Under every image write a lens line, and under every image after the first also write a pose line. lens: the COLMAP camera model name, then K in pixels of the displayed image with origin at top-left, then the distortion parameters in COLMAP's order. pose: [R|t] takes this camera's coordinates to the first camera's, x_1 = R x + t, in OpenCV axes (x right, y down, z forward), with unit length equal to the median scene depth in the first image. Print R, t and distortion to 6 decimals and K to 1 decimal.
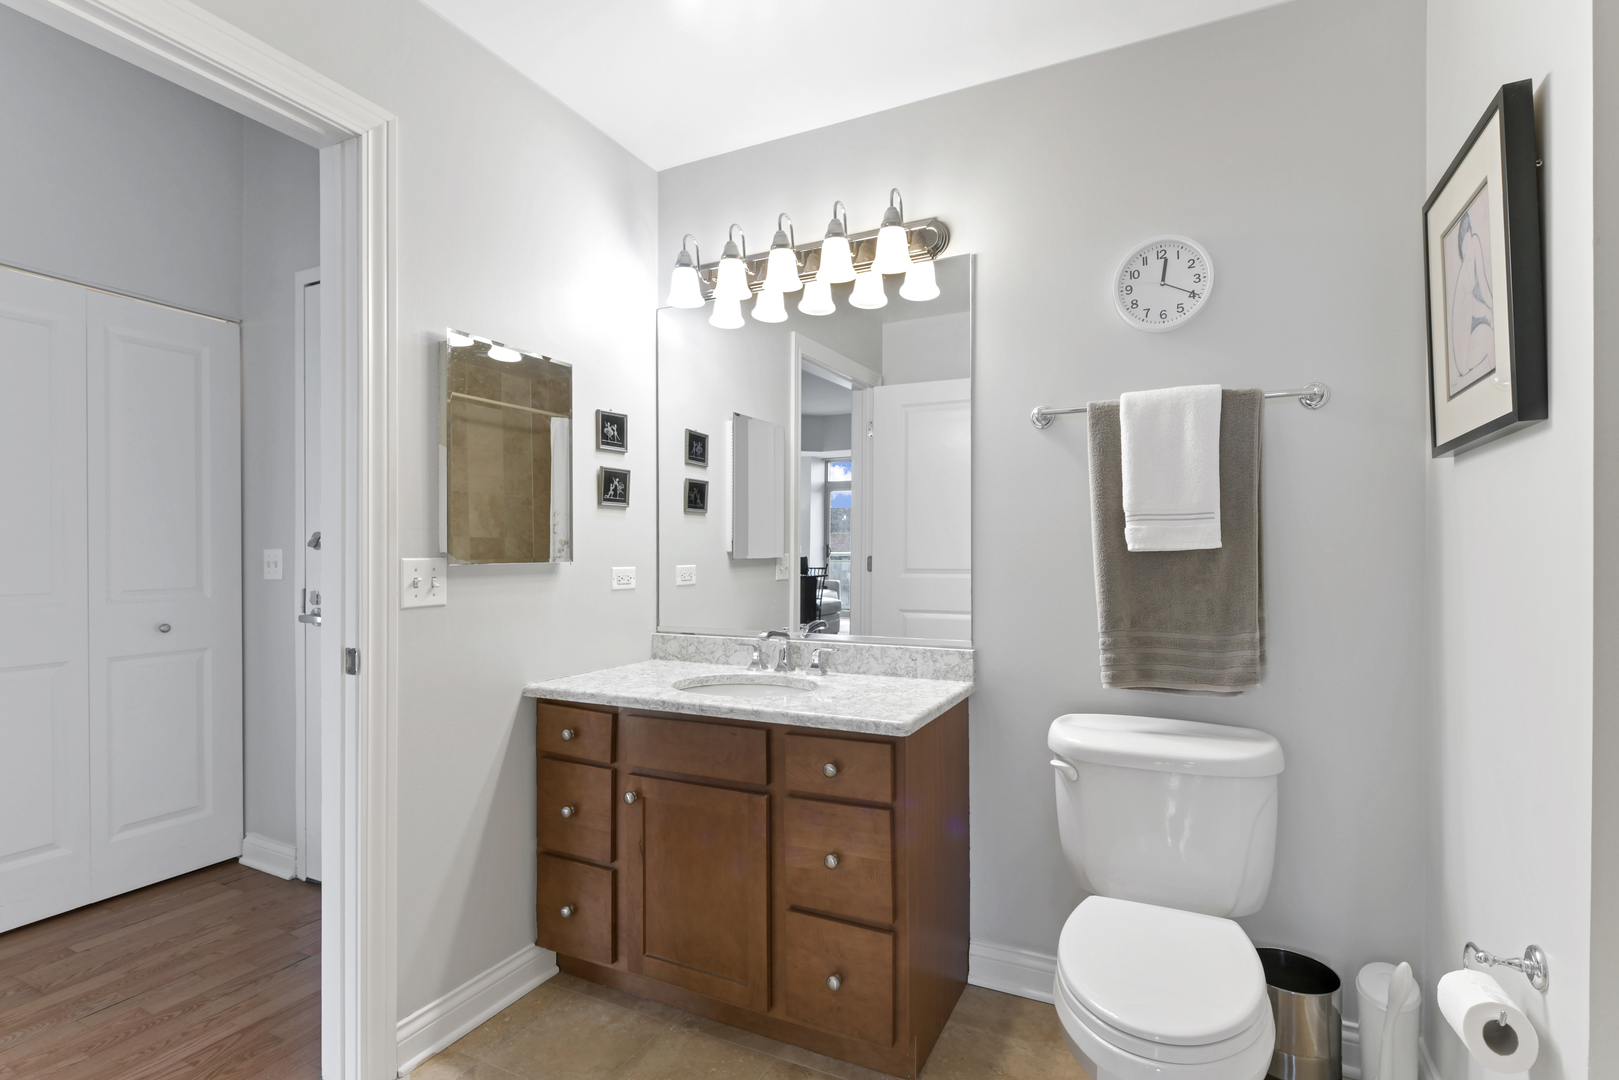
lens RADIAL K [[762.4, 0, 809.5], [0, 762.4, 540.0], [0, 0, 1]] dist [0.000791, -0.000076]
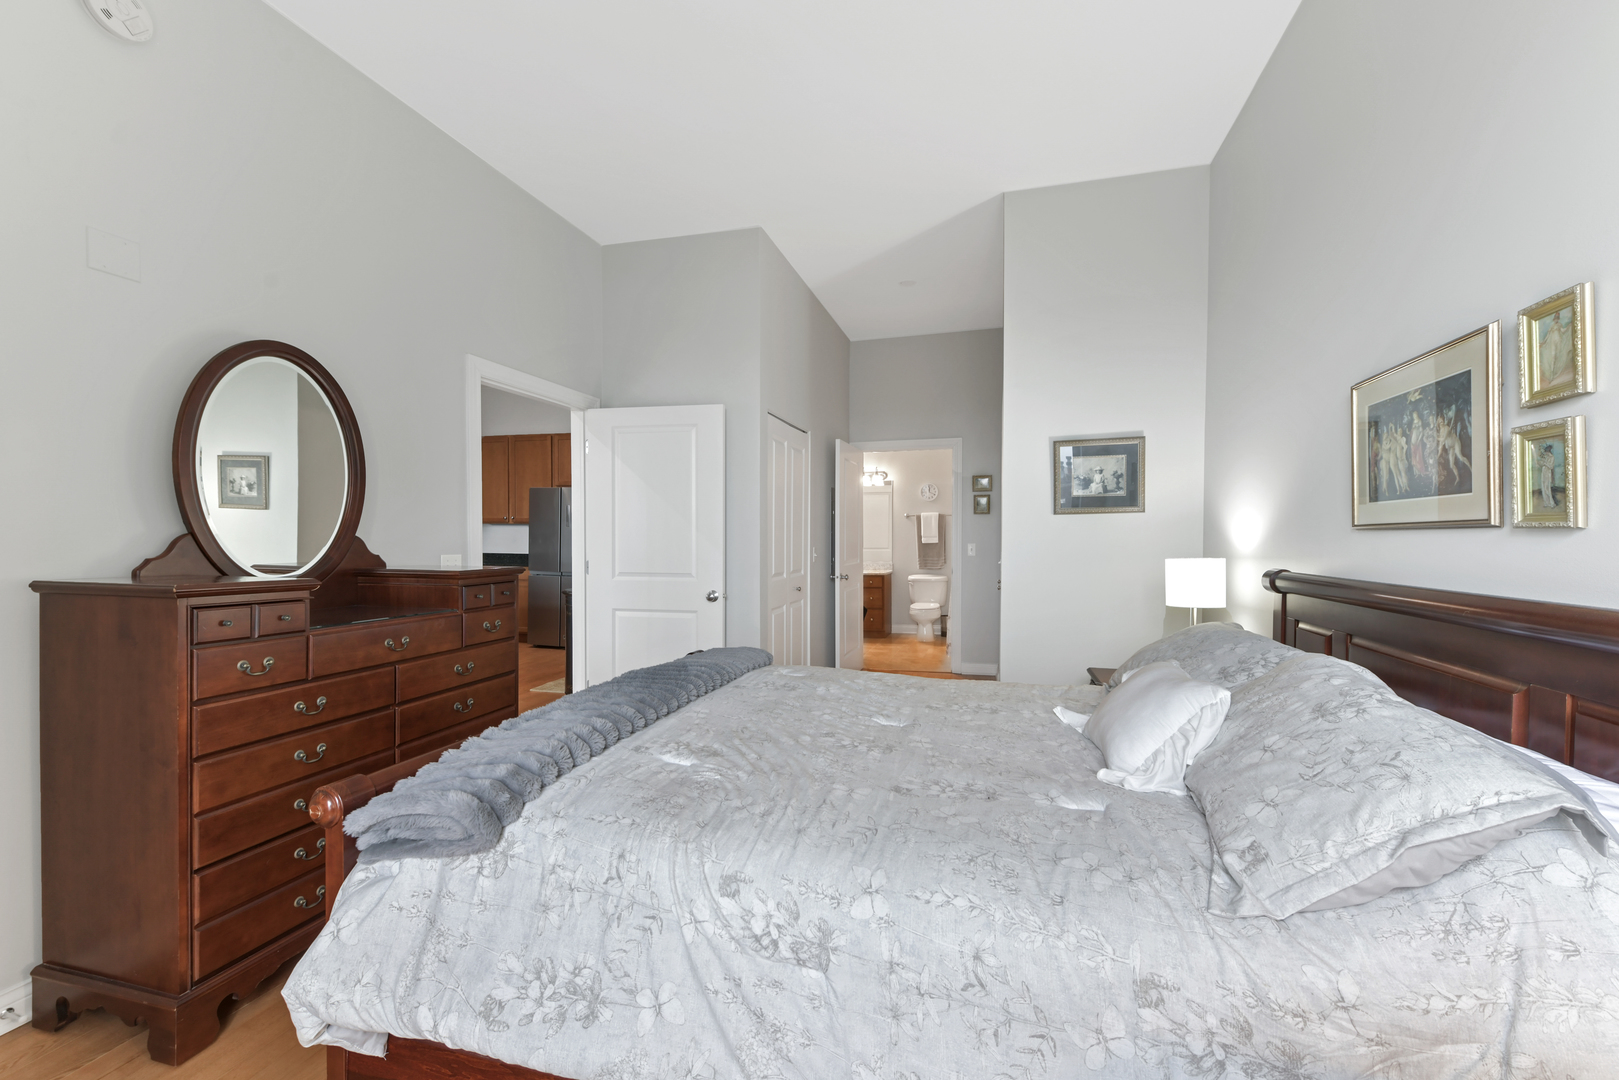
lens RADIAL K [[715.2, 0, 809.5], [0, 715.2, 540.0], [0, 0, 1]] dist [-0.000315, -0.000014]
pose [[0.979007, -0.002477, 0.203809, -1.320856], [-0.001987, 0.999763, 0.021696, -0.109134], [-0.203815, -0.021646, 0.978770, -3.587241]]
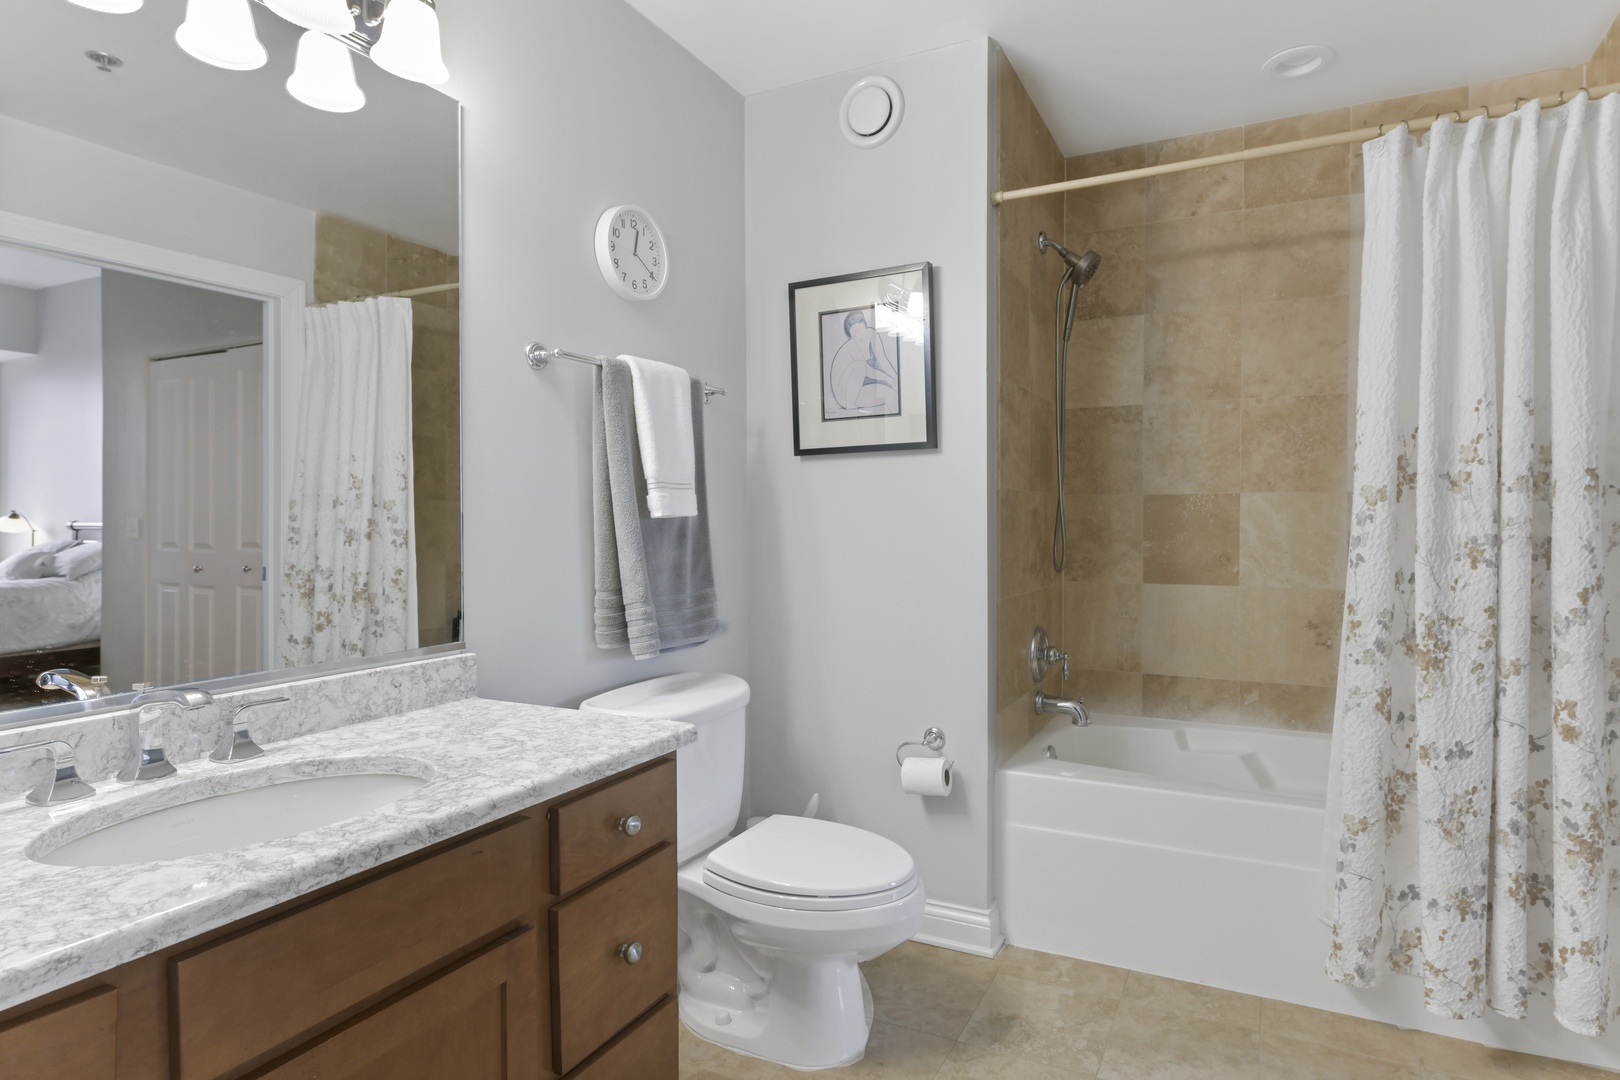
lens RADIAL K [[933.5, 0, 812.5], [0, 933.5, 520.6], [0, 0, 1]] dist [0.046726, 0.000043]
pose [[-0.018971, 0.001243, 0.999819, -0.788866], [-0.015194, 0.999883, -0.001532, 0.015467], [-0.999705, -0.015221, -0.018950, 0.787769]]
